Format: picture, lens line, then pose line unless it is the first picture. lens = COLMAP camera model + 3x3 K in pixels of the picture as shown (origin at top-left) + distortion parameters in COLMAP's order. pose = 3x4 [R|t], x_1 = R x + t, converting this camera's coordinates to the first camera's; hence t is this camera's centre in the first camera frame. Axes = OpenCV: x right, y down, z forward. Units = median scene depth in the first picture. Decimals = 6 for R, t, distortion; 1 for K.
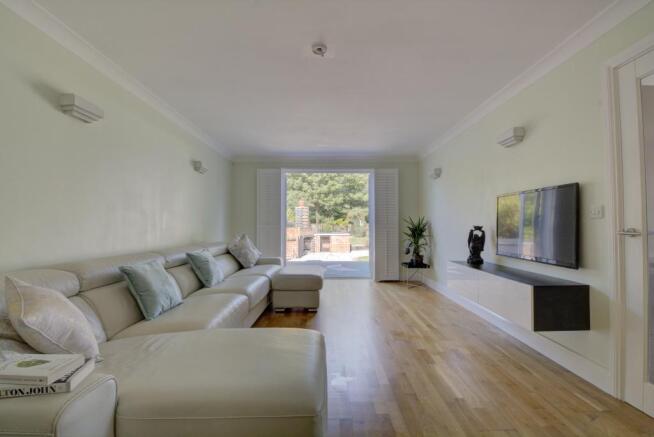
lens RADIAL K [[301.2, 0, 328.9], [0, 301.2, 216.9], [0, 0, 1]] dist [0.000894, -0.012504]
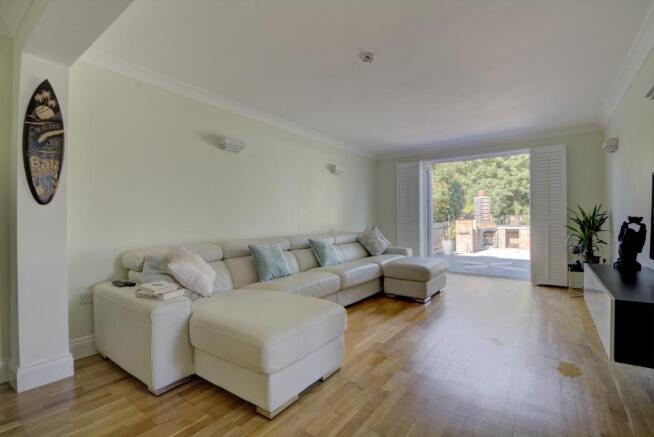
lens RADIAL K [[301.2, 0, 329.2], [0, 301.2, 218.8], [0, 0, 1]] dist [0.000894, -0.012504]
pose [[0.803138, -0.002587, -0.595788, 0.199168], [0.021216, 0.999481, 0.024261, 0.001441], [0.595415, -0.032125, 0.802776, 0.006557]]
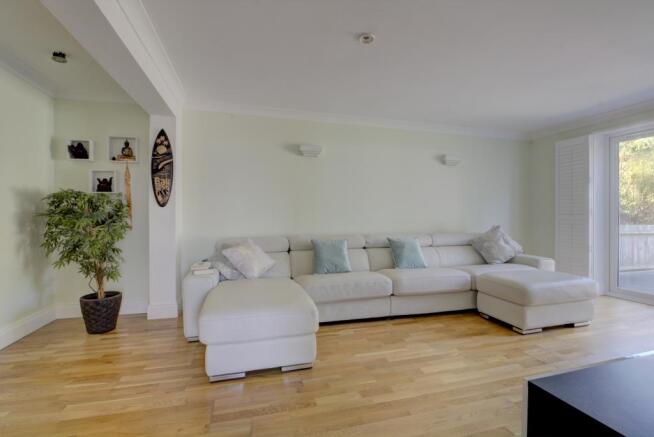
lens RADIAL K [[301.2, 0, 331.4], [0, 301.2, 217.2], [0, 0, 1]] dist [0.000894, -0.012504]
pose [[0.261071, 0.006143, -0.965300, 0.352342], [0.026212, 0.999566, 0.013451, 0.006183], [0.964964, -0.028814, 0.260797, 0.243398]]
